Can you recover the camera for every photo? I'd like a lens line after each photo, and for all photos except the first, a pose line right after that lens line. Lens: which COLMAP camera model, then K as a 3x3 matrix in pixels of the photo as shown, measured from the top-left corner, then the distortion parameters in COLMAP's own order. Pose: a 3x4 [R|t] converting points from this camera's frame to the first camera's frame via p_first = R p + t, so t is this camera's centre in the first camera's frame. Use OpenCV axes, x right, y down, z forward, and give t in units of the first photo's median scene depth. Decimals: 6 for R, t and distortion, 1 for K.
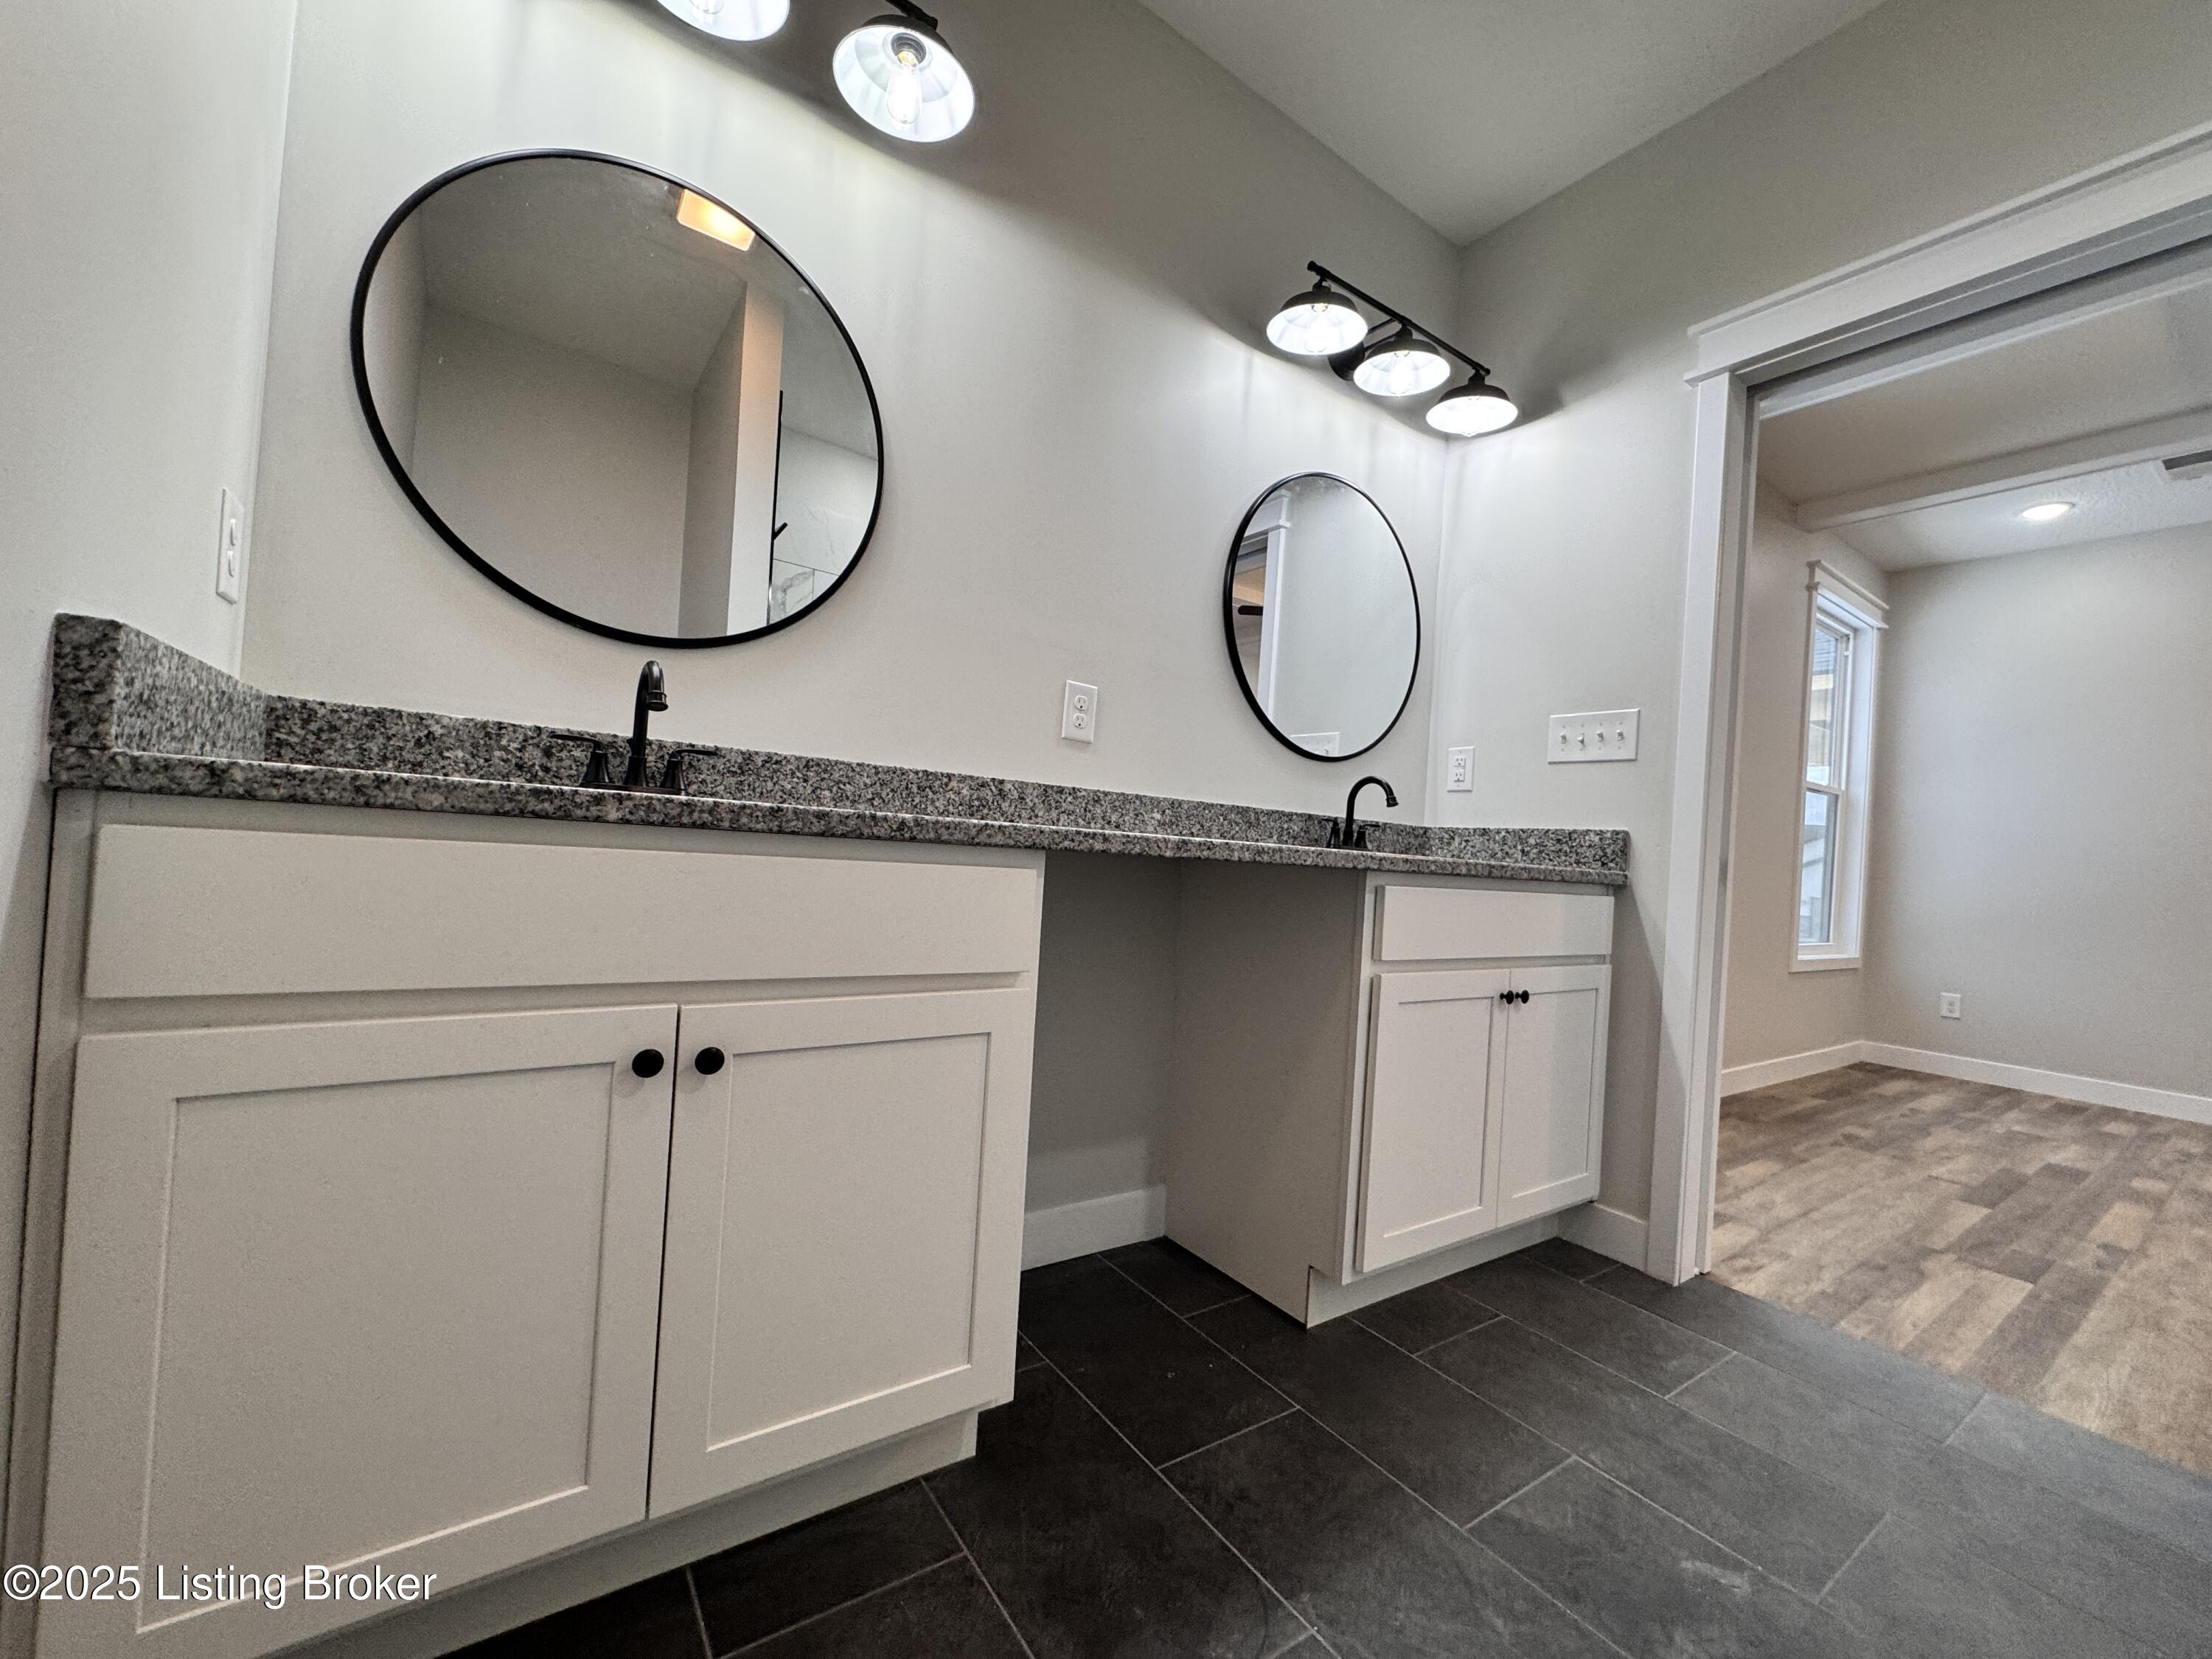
lens RADIAL K [[878.0, 0, 1102.1], [0, 878.0, 838.0], [0, 0, 1]] dist [-0.001996, 0.000241]
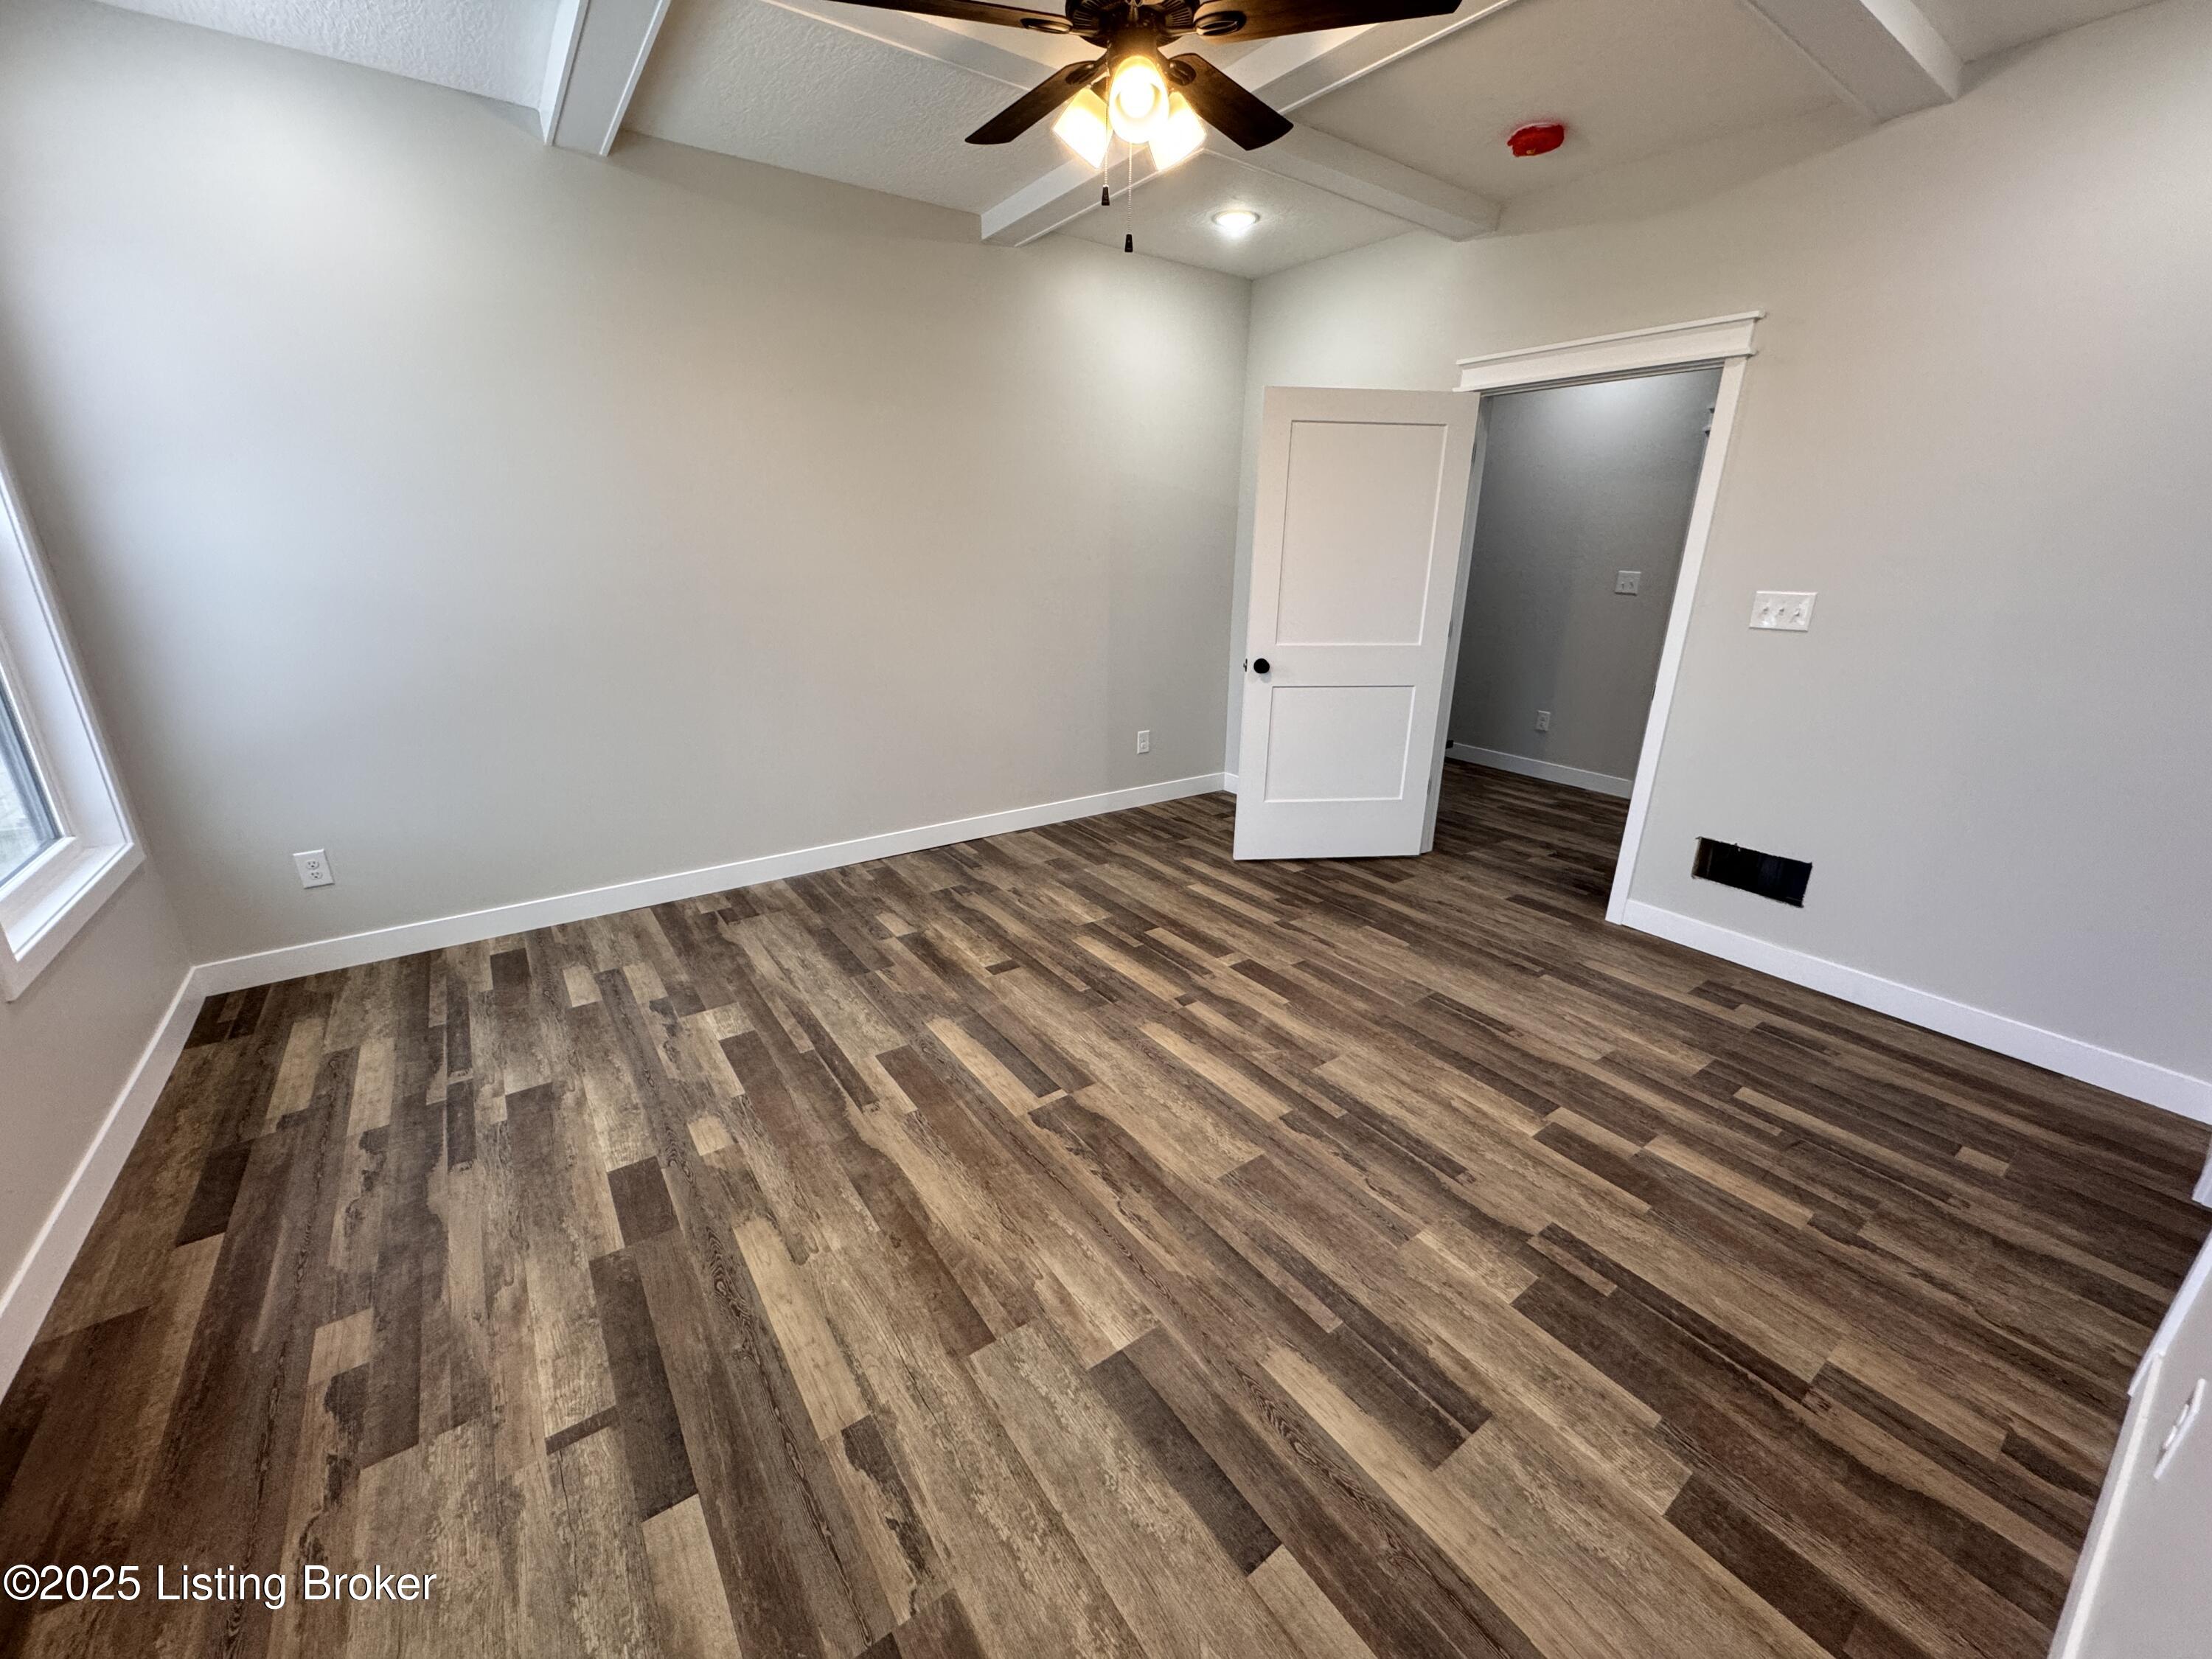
lens RADIAL K [[878.0, 0, 1110.8], [0, 878.0, 831.9], [0, 0, 1]] dist [-0.001996, 0.000241]
pose [[-0.013768, -0.381460, 0.924283, 0.873058], [-0.023755, 0.924234, 0.381086, -0.215148], [-0.999623, -0.016709, -0.021787, 0.997215]]
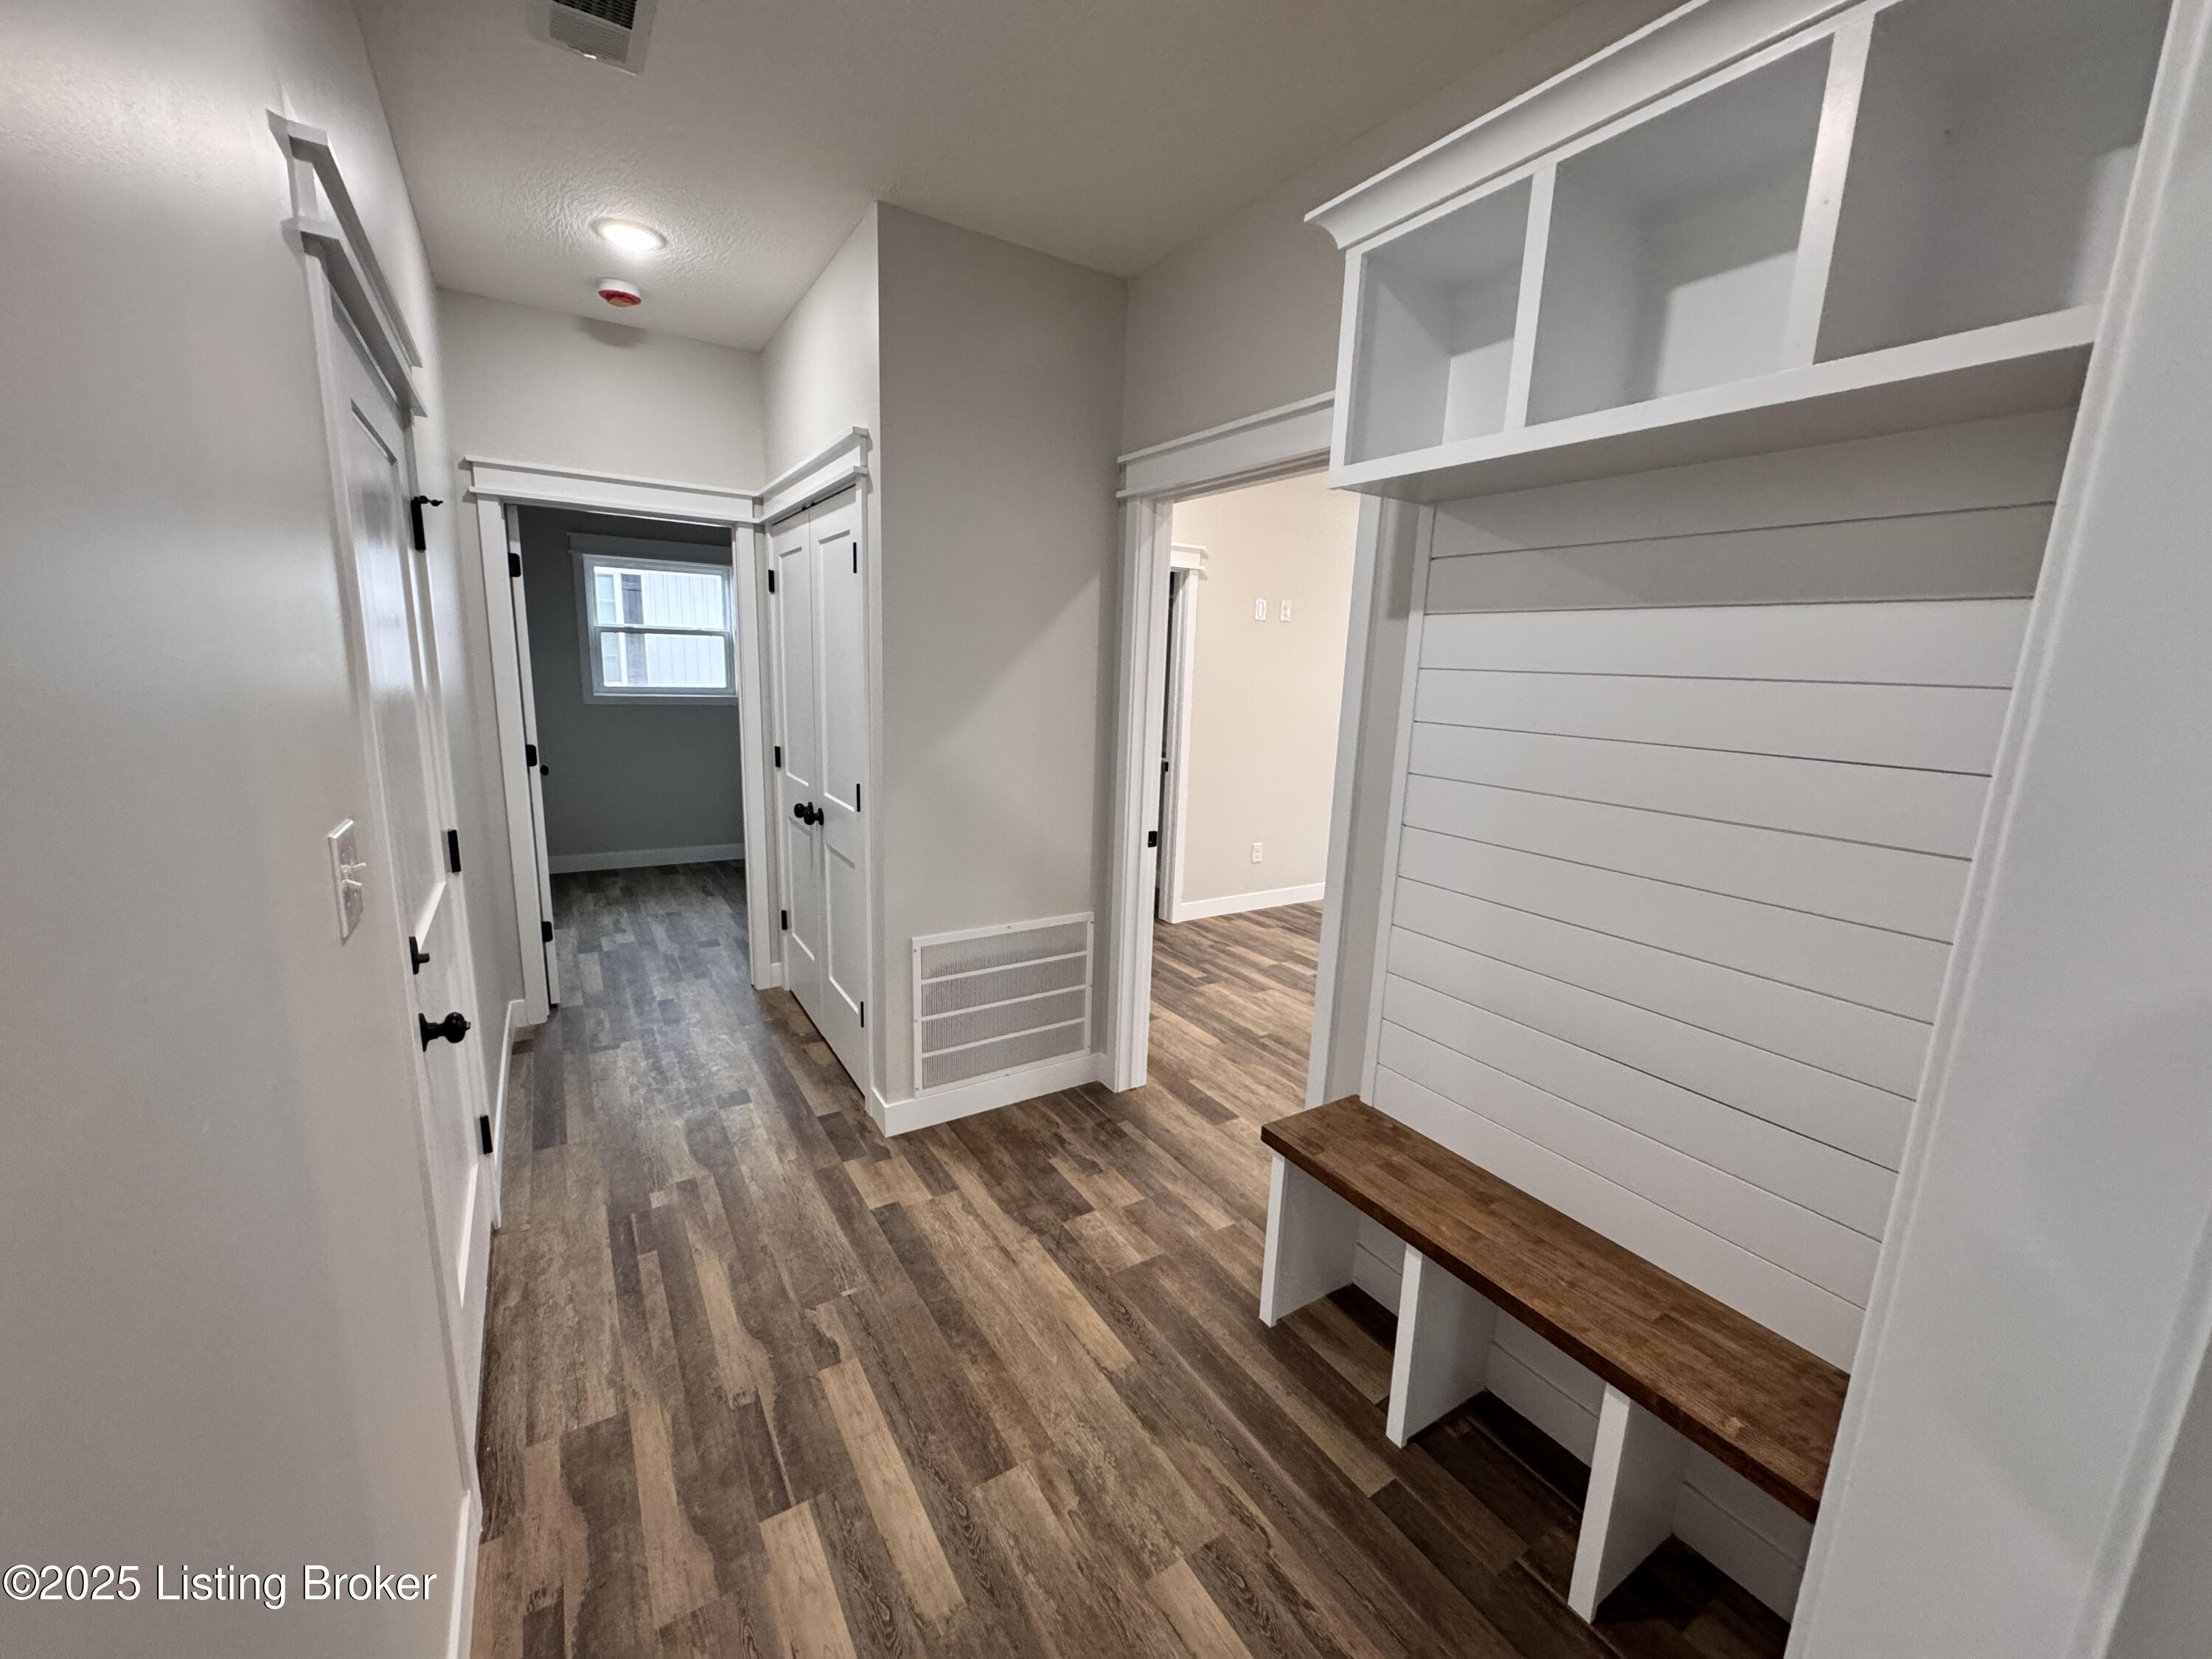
lens RADIAL K [[878.0, 0, 1102.6], [0, 878.0, 830.7], [0, 0, 1]] dist [-0.001996, 0.000241]
pose [[-0.052386, 0.122956, -0.991029, 4.051795], [-0.030429, 0.991734, 0.124652, -0.053435], [0.998163, 0.036686, -0.048211, -0.089731]]
